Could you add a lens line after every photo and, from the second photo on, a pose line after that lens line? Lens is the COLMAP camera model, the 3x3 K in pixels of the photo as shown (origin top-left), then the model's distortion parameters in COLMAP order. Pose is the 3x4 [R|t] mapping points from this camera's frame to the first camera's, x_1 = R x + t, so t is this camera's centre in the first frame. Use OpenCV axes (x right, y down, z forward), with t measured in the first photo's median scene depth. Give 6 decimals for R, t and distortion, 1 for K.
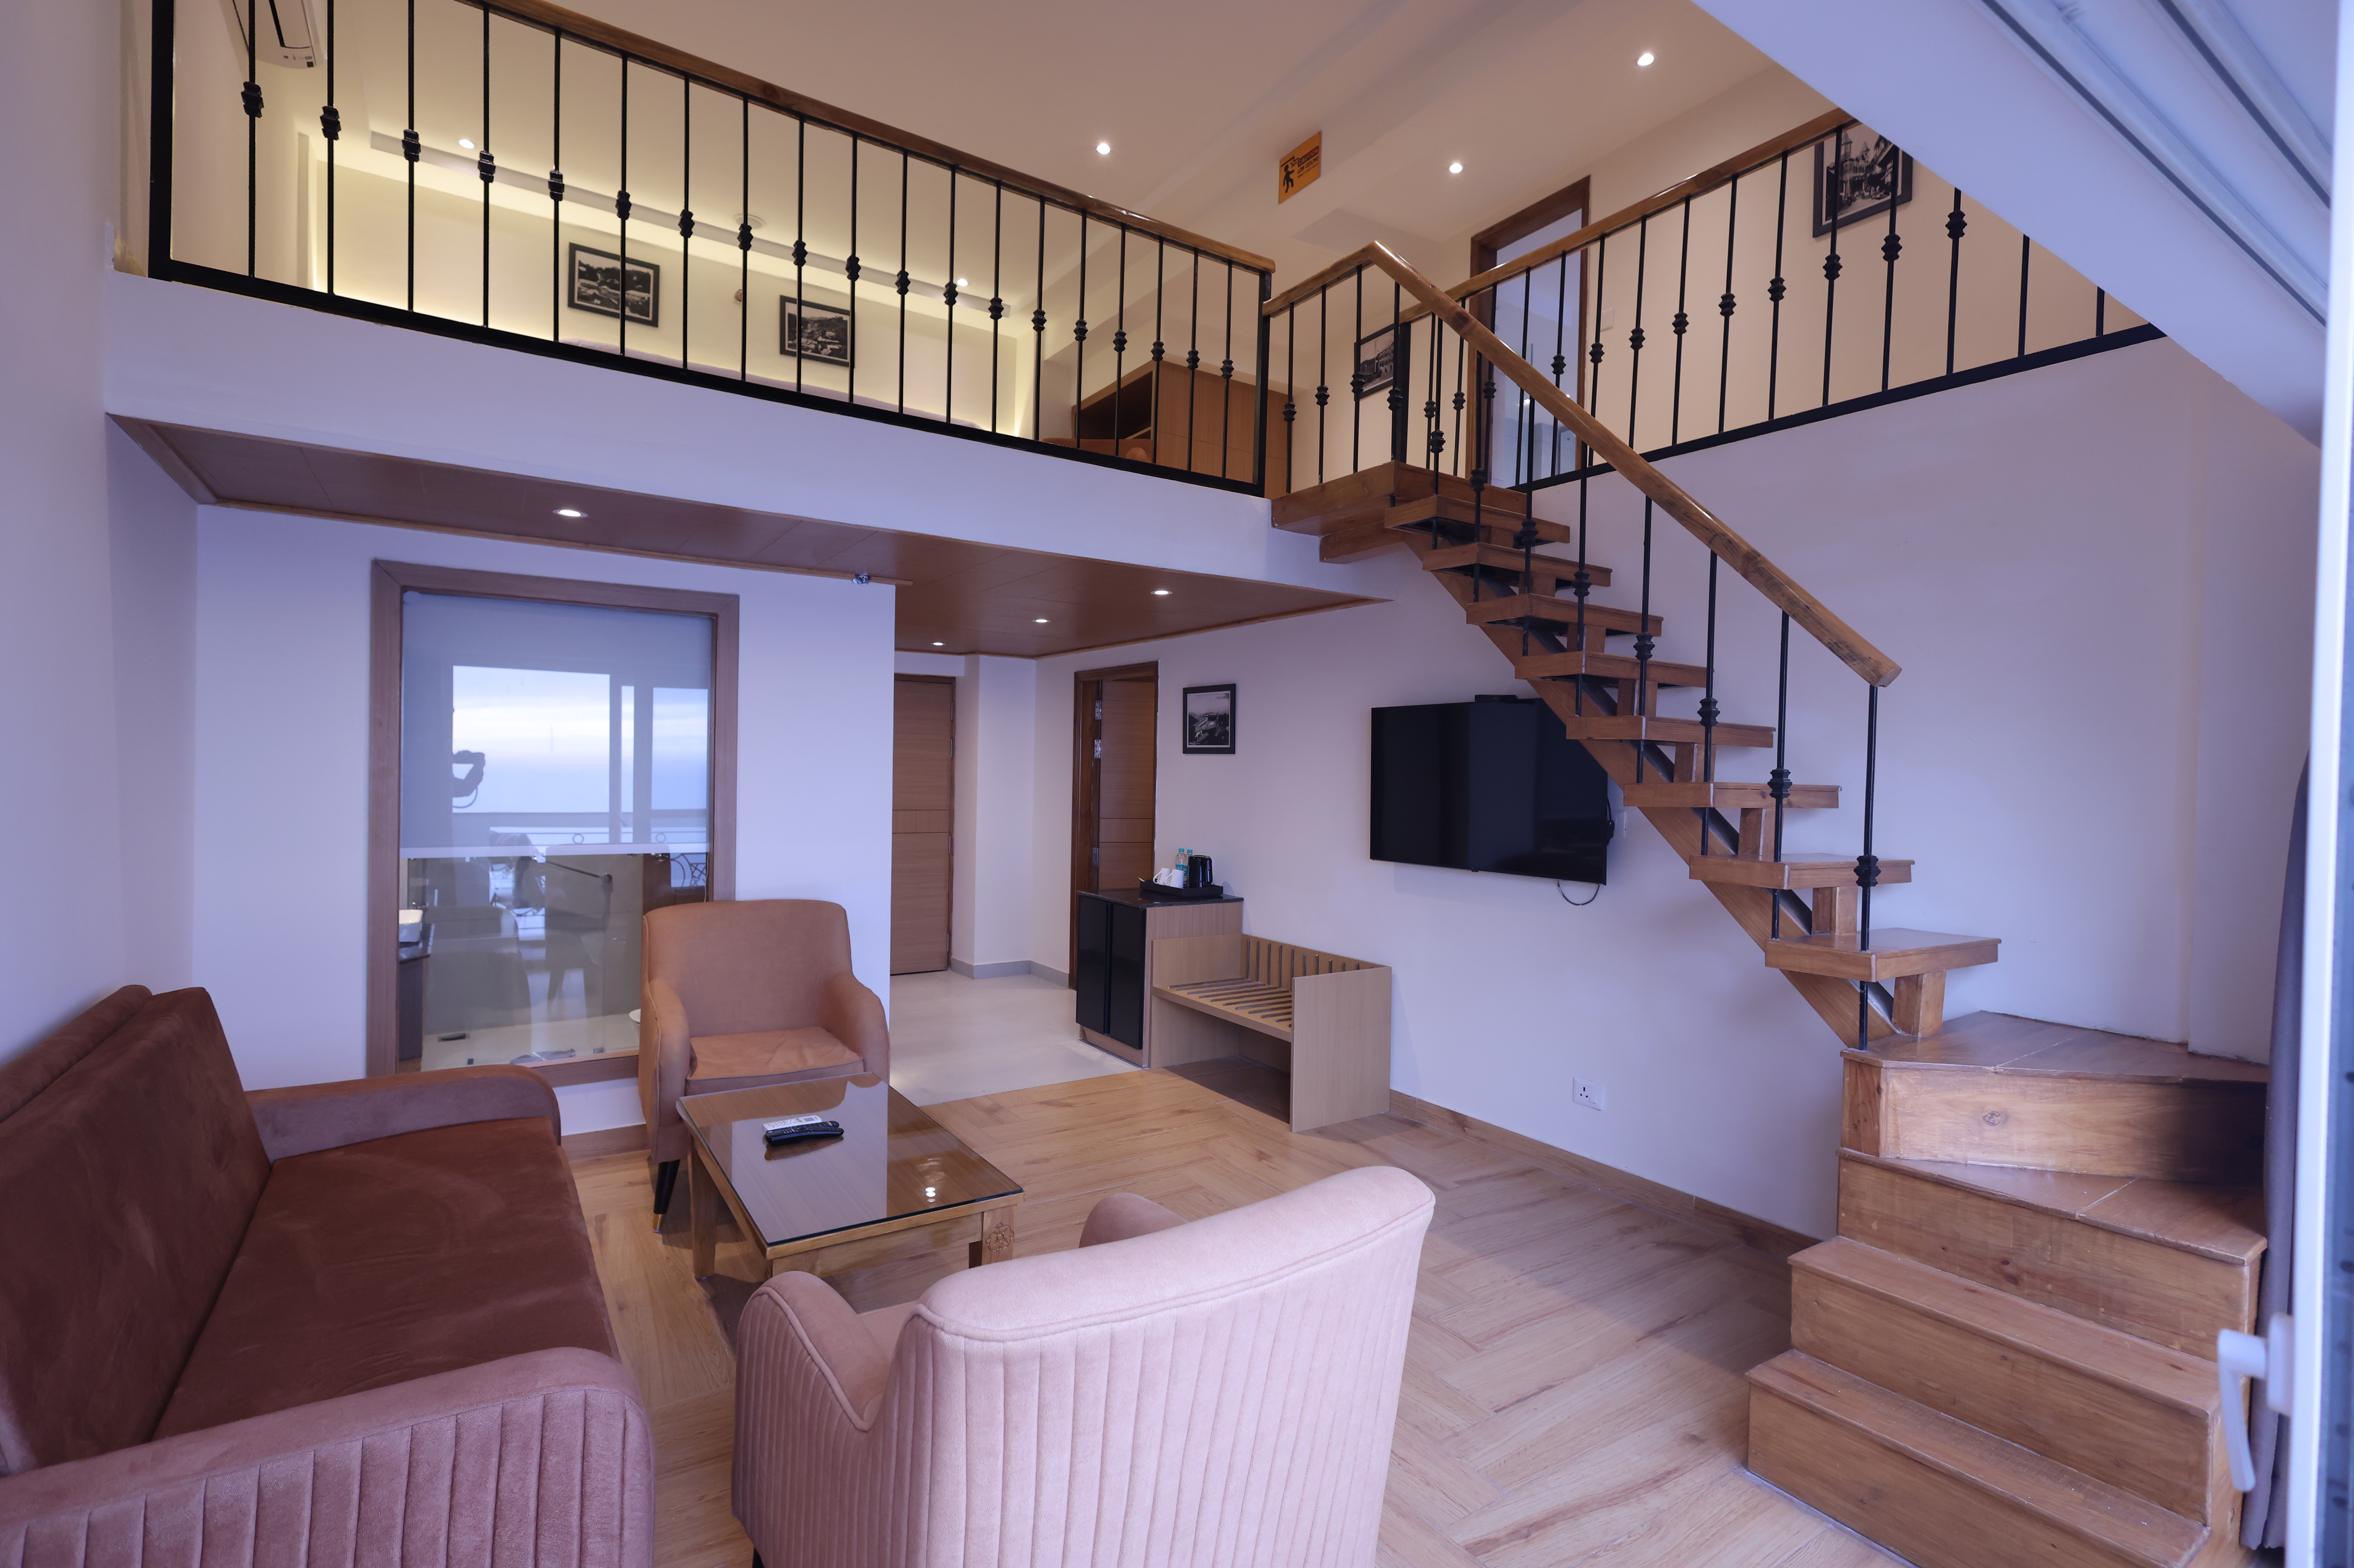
lens RADIAL K [[1085.2, 0, 1187.9], [0, 1085.2, 793.9], [0, 0, 1]] dist [0.003855, 0.001448]
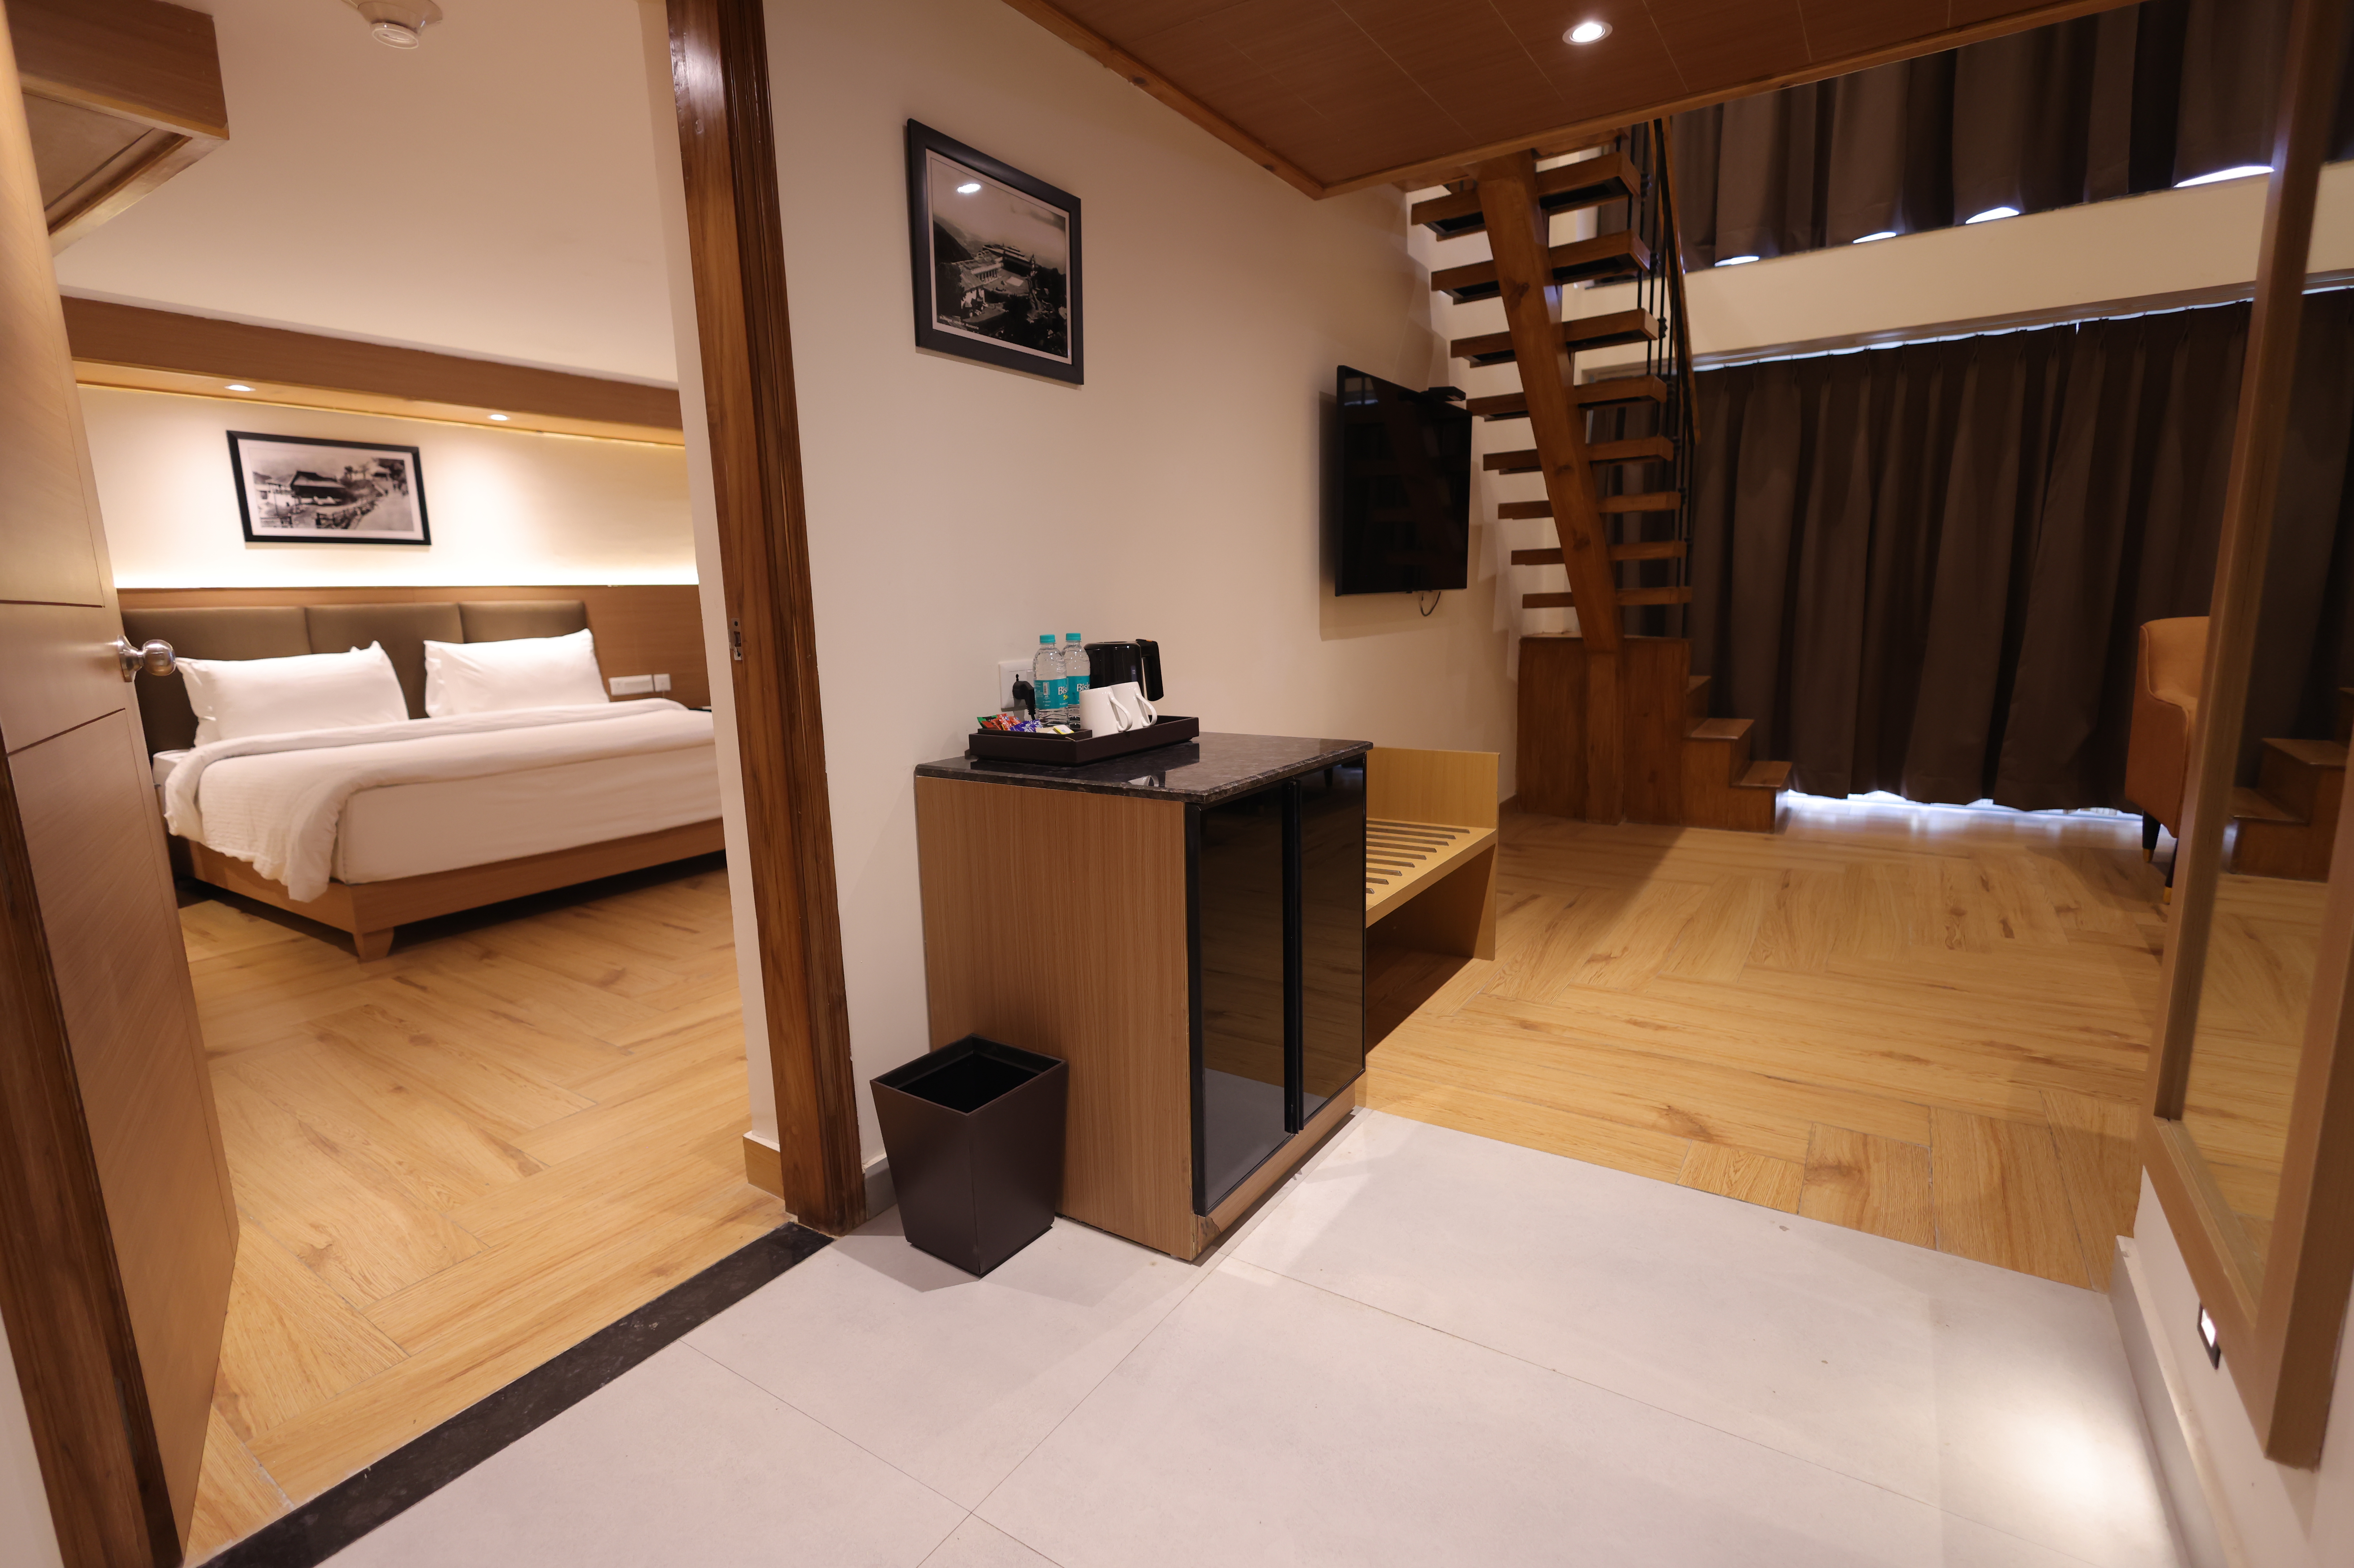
lens RADIAL K [[1085.2, 0, 1186.1], [0, 1085.2, 778.1], [0, 0, 1]] dist [0.003855, 0.001448]
pose [[-0.392586, -0.174913, 0.902930, -0.359901], [0.029223, 0.978881, 0.202332, 0.025678], [-0.919251, 0.105819, -0.379183, 1.115878]]
